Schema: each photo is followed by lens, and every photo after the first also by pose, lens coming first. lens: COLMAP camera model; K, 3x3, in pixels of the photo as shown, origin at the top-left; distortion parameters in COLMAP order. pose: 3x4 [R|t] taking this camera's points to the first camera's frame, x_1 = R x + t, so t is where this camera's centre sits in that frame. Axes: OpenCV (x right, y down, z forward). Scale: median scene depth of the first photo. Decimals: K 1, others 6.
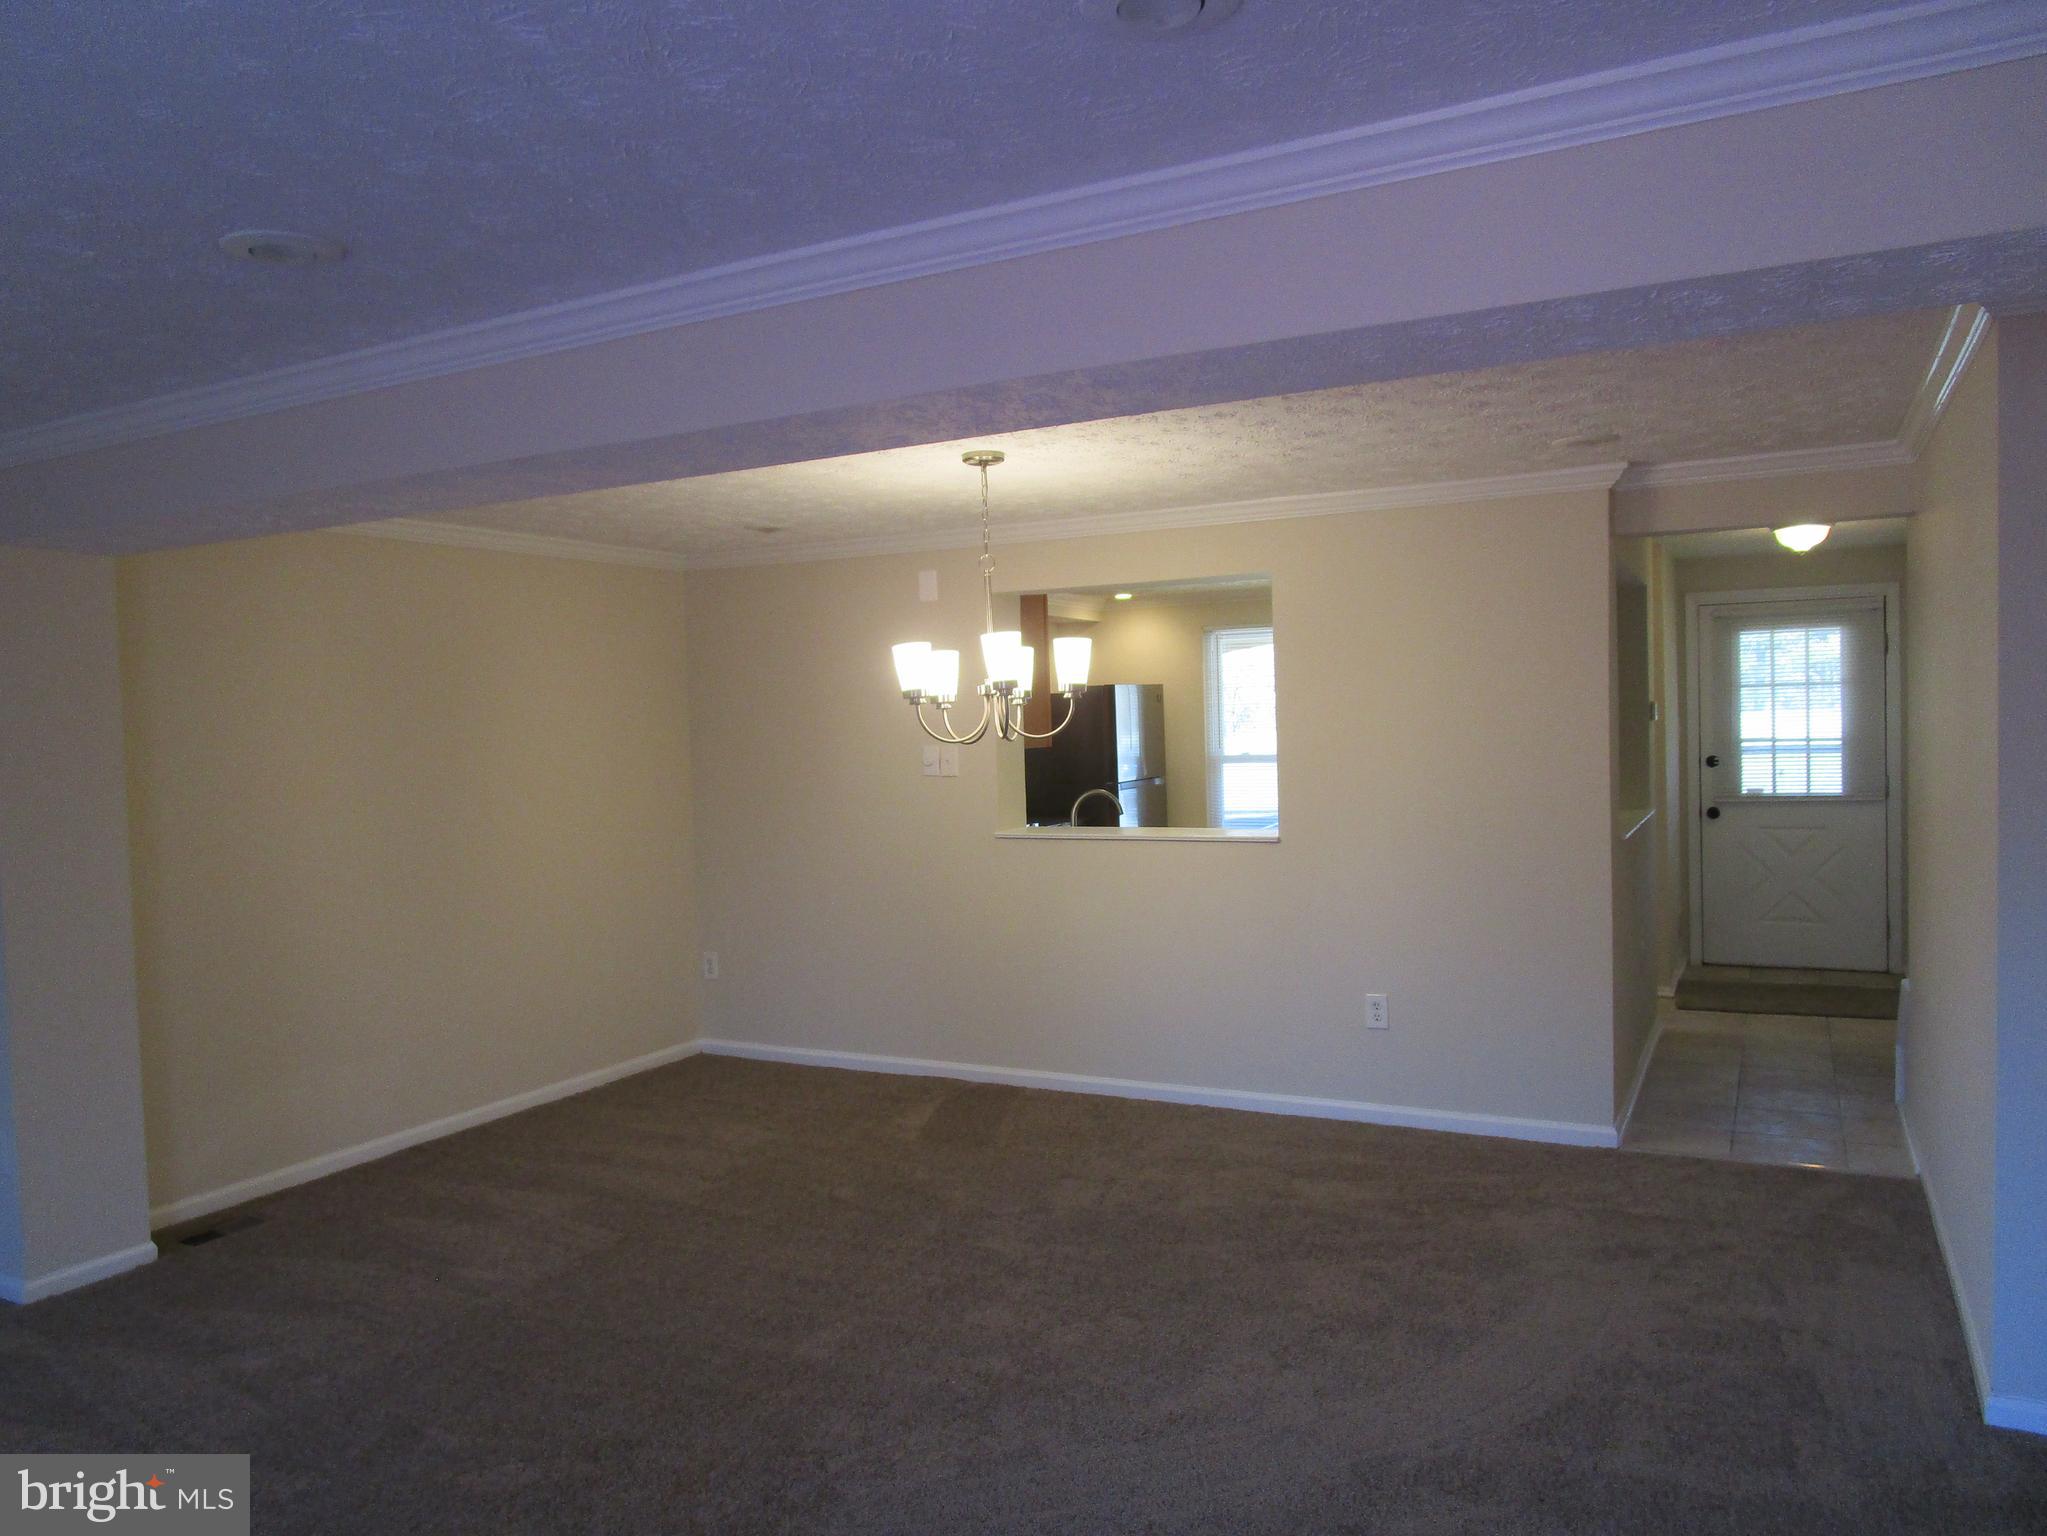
lens RADIAL K [[1455.1, 0, 1023.5], [0, 1455.1, 768.0], [0, 0, 1]] dist [-0.024548, 0.005768]
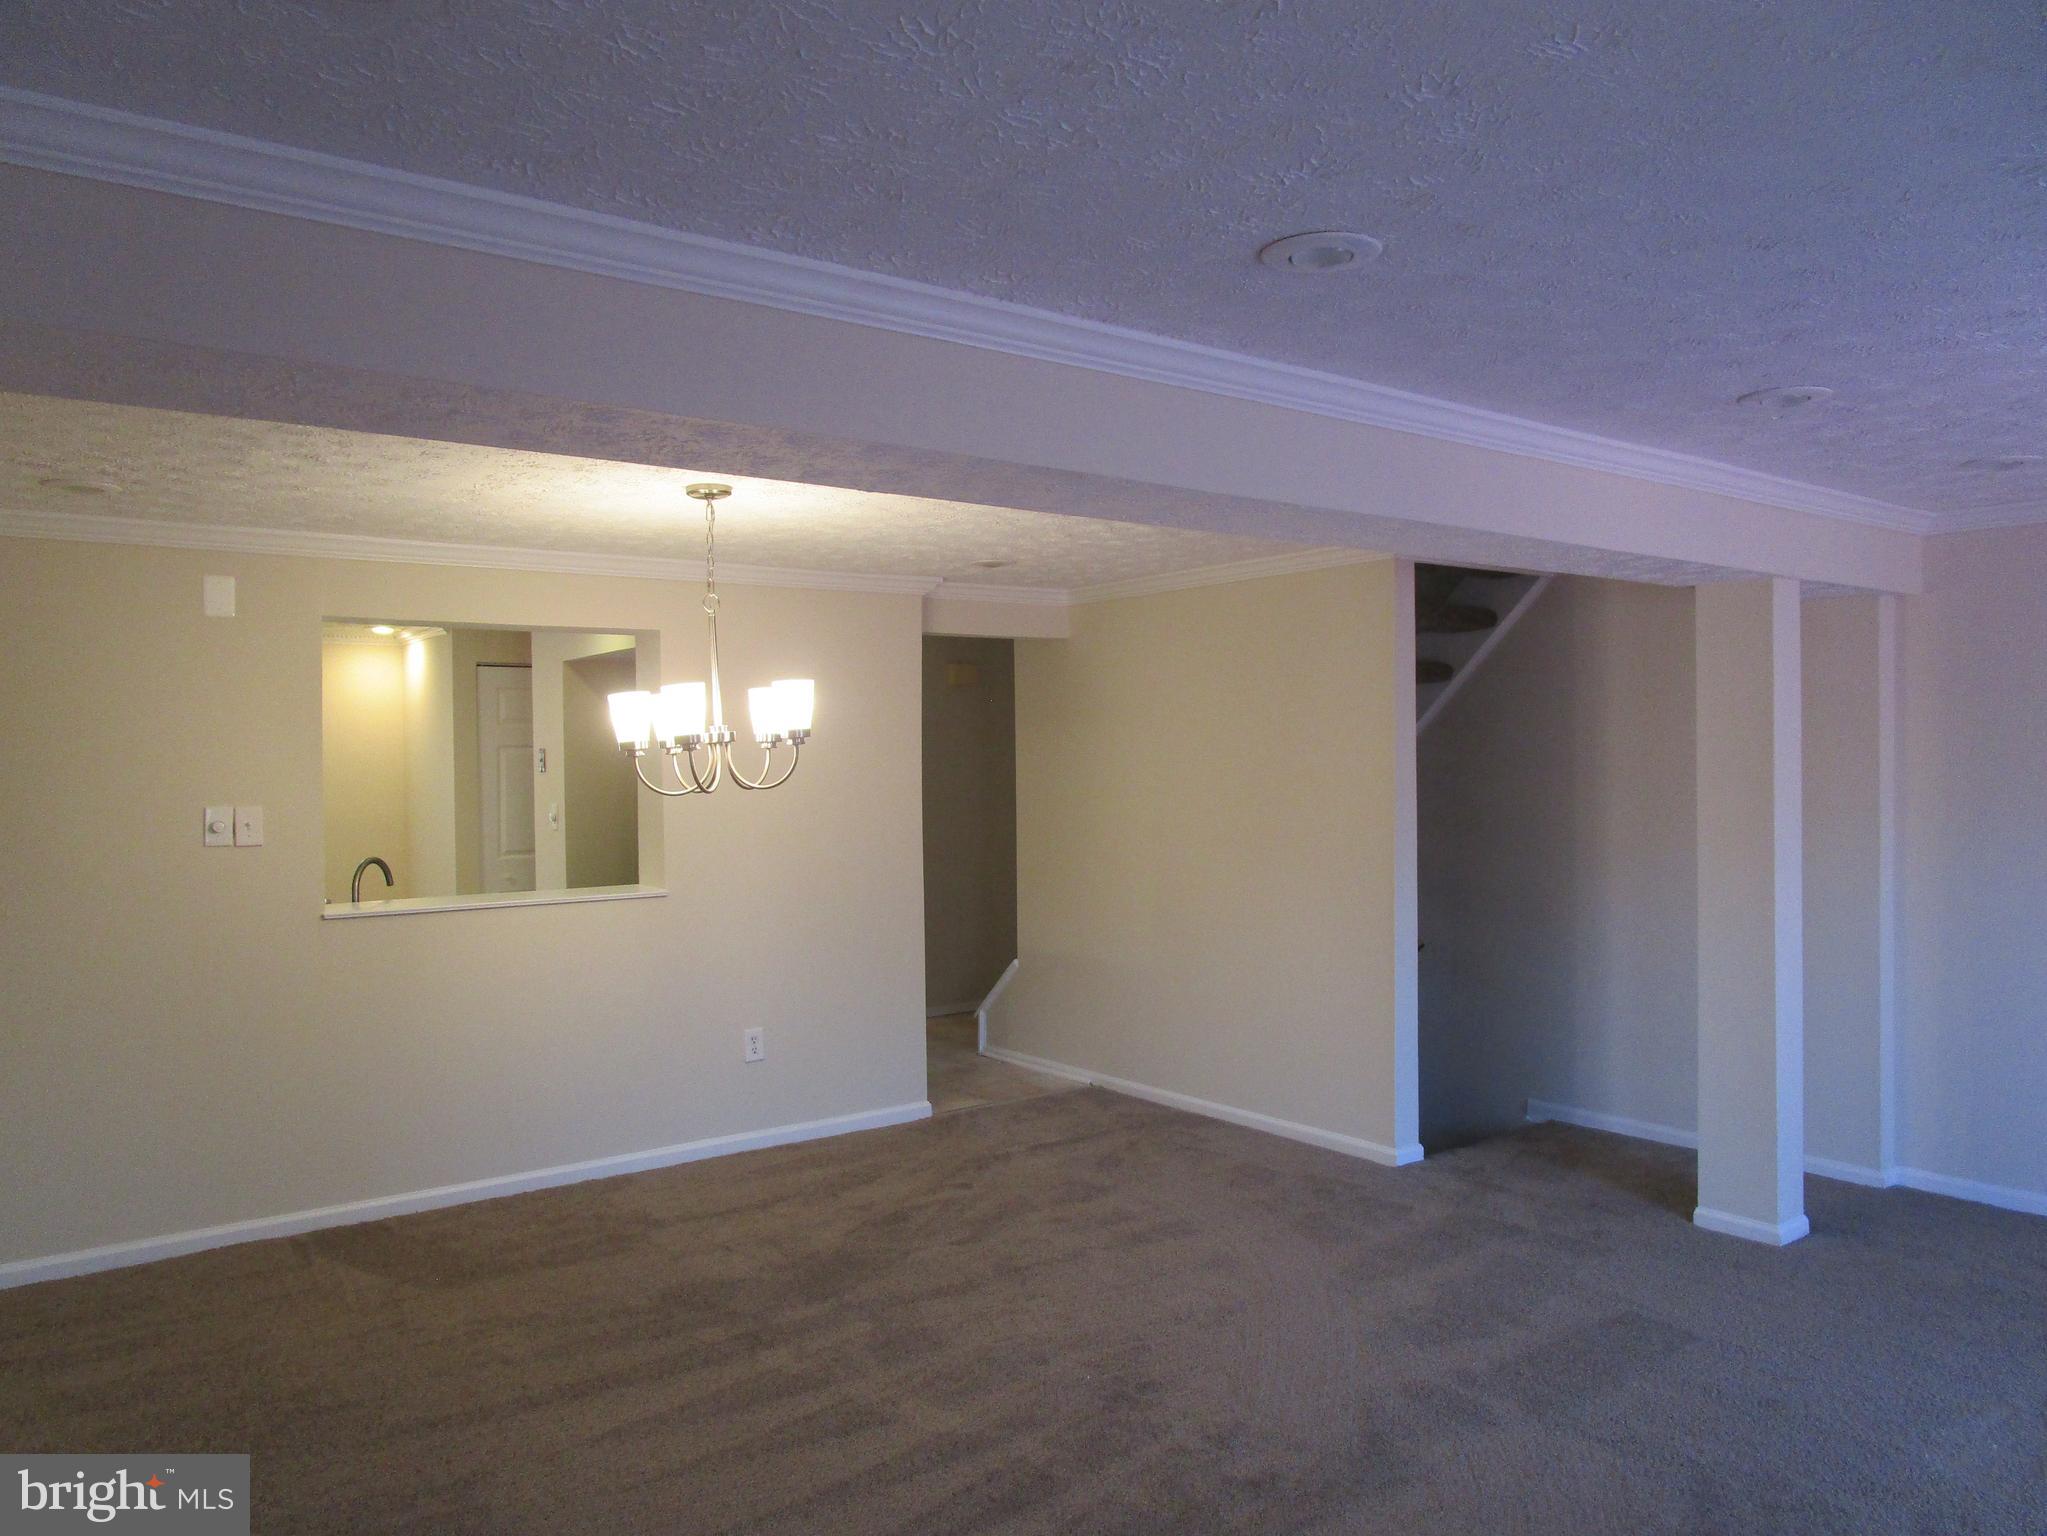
lens RADIAL K [[1455.1, 0, 1023.5], [0, 1455.1, 768.0], [0, 0, 1]] dist [-0.024548, 0.005768]
pose [[0.432693, 0.016158, 0.901397, -0.696815], [0.030977, 0.998983, -0.032777, 0.003454], [-0.901009, 0.042105, 0.431752, 0.369312]]
